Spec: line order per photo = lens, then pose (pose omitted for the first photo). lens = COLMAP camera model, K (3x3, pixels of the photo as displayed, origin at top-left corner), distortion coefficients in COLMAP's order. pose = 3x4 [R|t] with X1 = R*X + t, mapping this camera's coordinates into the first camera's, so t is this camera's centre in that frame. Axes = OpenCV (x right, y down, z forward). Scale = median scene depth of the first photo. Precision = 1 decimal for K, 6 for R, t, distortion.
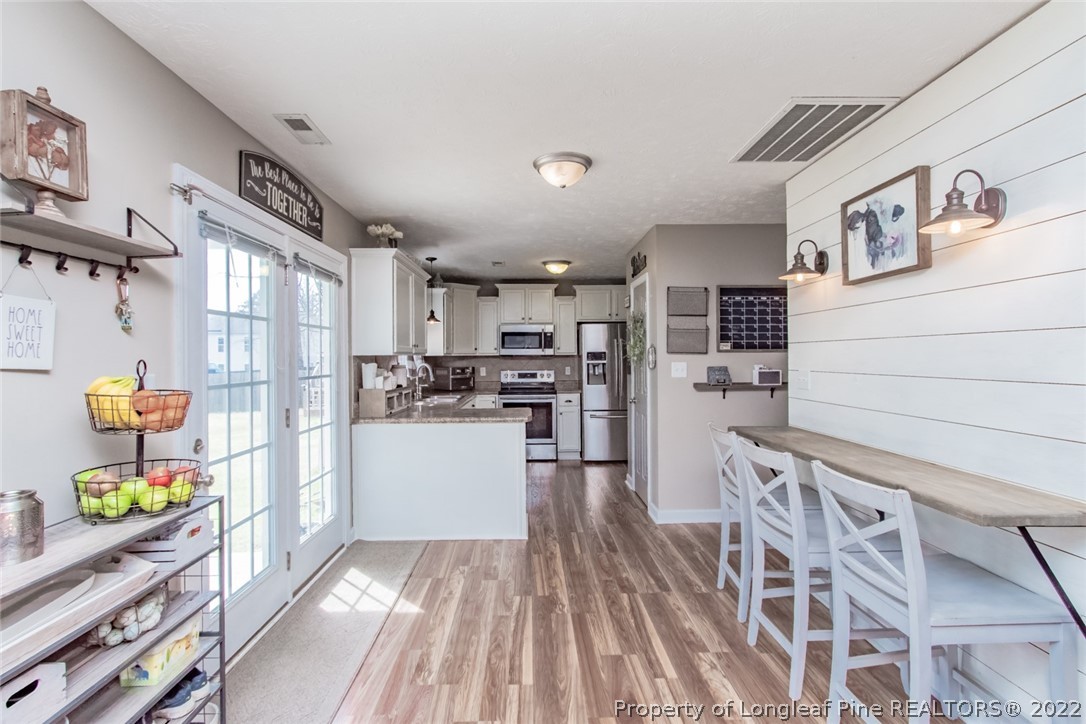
lens RADIAL K [[515.0, 0, 543.0], [0, 515.0, 362.0], [0, 0, 1]] dist [0.000096, 0.000081]
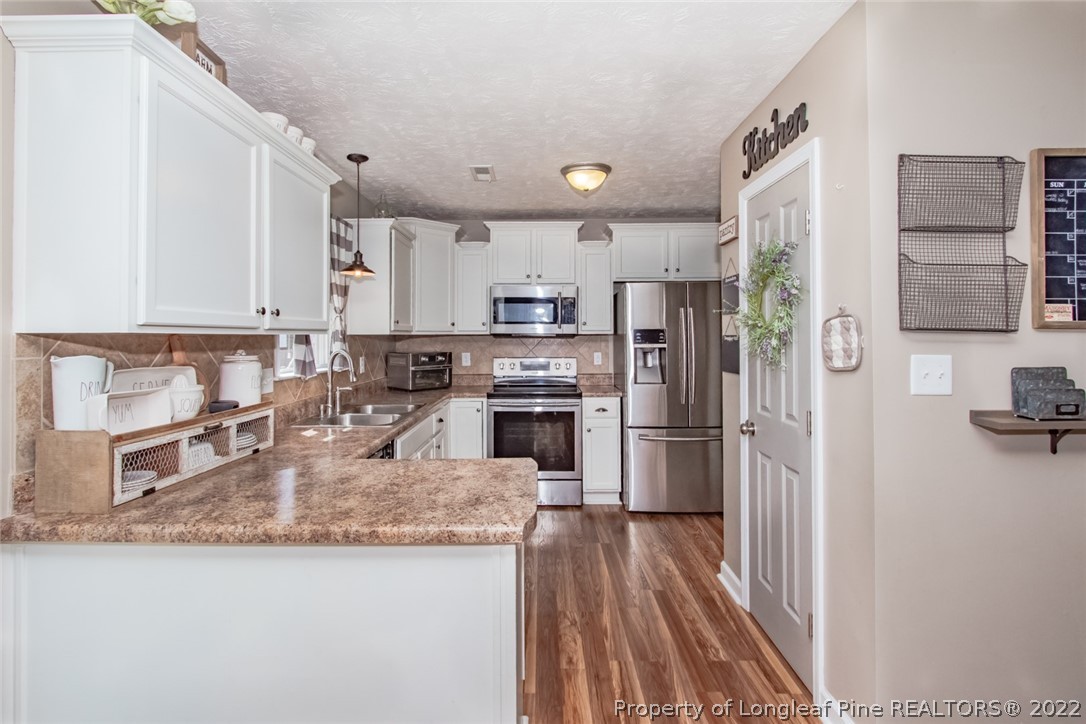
lens RADIAL K [[516.5, 0, 547.2], [0, 516.5, 326.2], [0, 0, 1]] dist [0.000776, 0.000263]
pose [[0.999896, 0.003350, -0.013993, -0.006614], [-0.003736, 0.999610, -0.027685, -0.006044], [0.013895, 0.027734, 0.999519, 0.405357]]
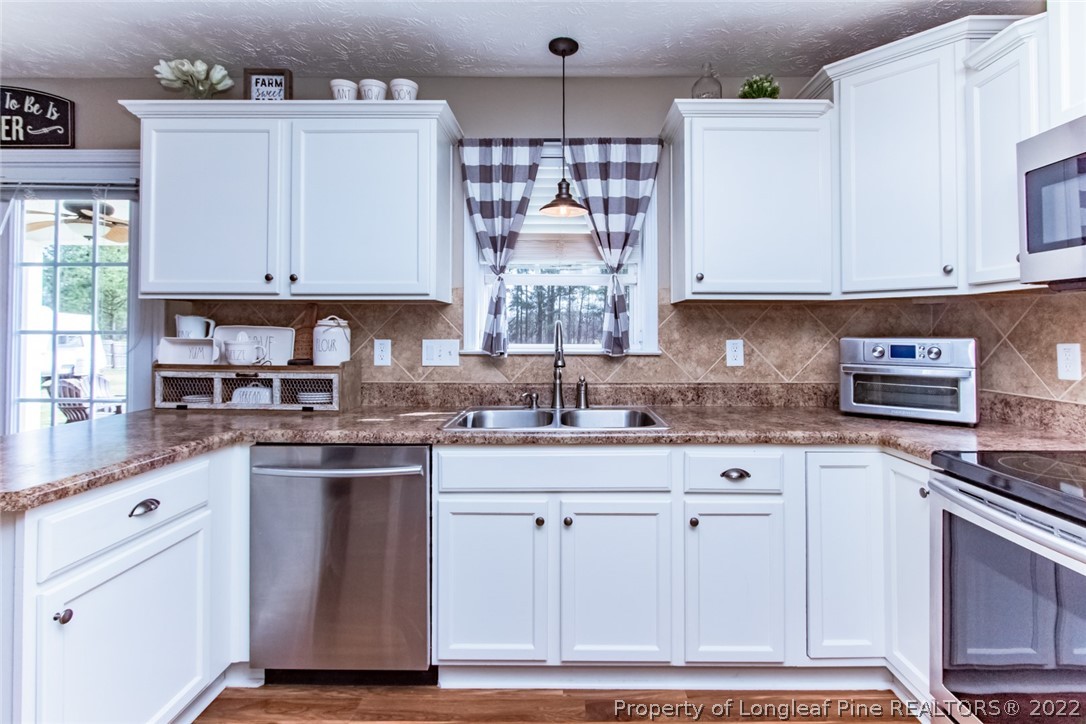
lens RADIAL K [[516.5, 0, 547.2], [0, 516.5, 326.2], [0, 0, 1]] dist [0.000776, 0.000263]
pose [[-0.038940, -0.008139, -0.999208, 0.139153], [-0.012301, 0.999895, -0.007665, 0.007991], [0.999166, 0.011993, -0.039036, 0.873885]]
